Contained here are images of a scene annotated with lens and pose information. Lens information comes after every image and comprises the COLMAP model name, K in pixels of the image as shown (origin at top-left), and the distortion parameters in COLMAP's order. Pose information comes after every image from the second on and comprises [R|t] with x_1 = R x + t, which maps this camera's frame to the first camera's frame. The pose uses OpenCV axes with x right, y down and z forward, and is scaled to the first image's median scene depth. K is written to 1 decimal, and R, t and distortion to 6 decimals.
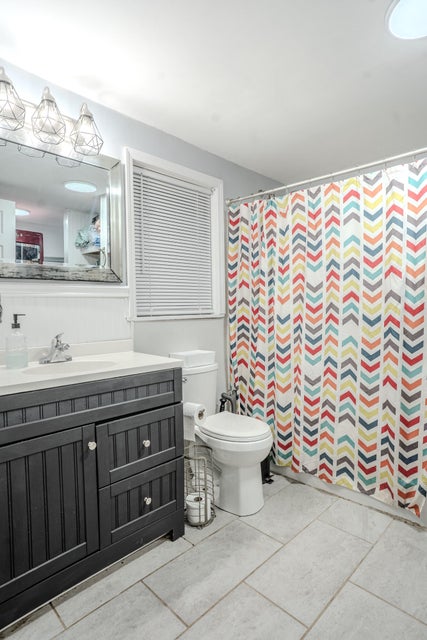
lens RADIAL K [[351.3, 0, 212.3], [0, 351.3, 319.3], [0, 0, 1]] dist [-0.028001, 0.003069]
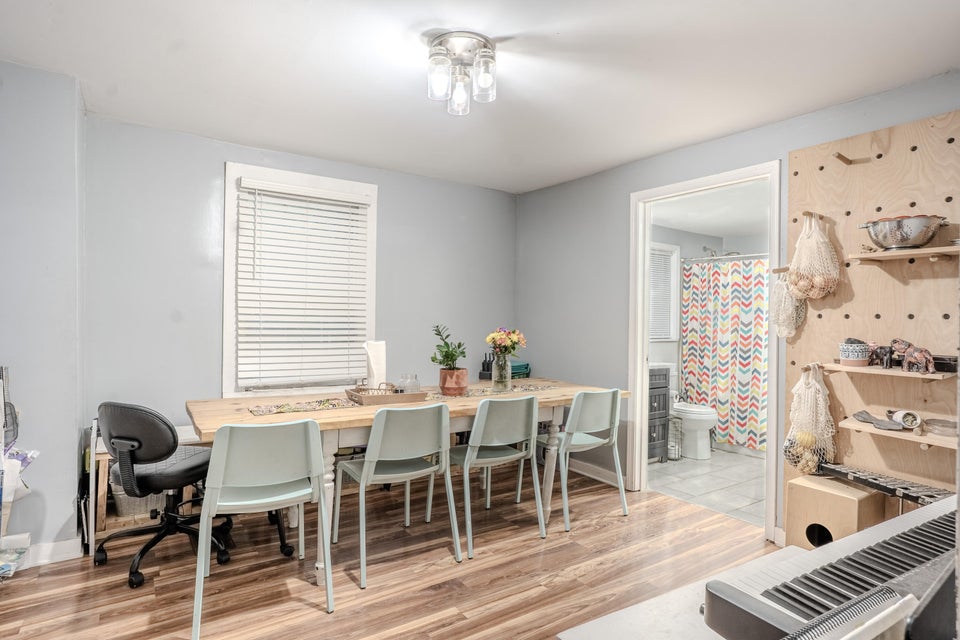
lens RADIAL K [[526.9, 0, 479.2], [0, 526.9, 322.4], [0, 0, 1]] dist [-0.028001, 0.003069]
pose [[0.982406, 0.024449, -0.185152, -0.420537], [-0.029683, 0.999233, -0.025549, -0.004054], [0.184386, 0.030595, 0.982378, -1.424570]]
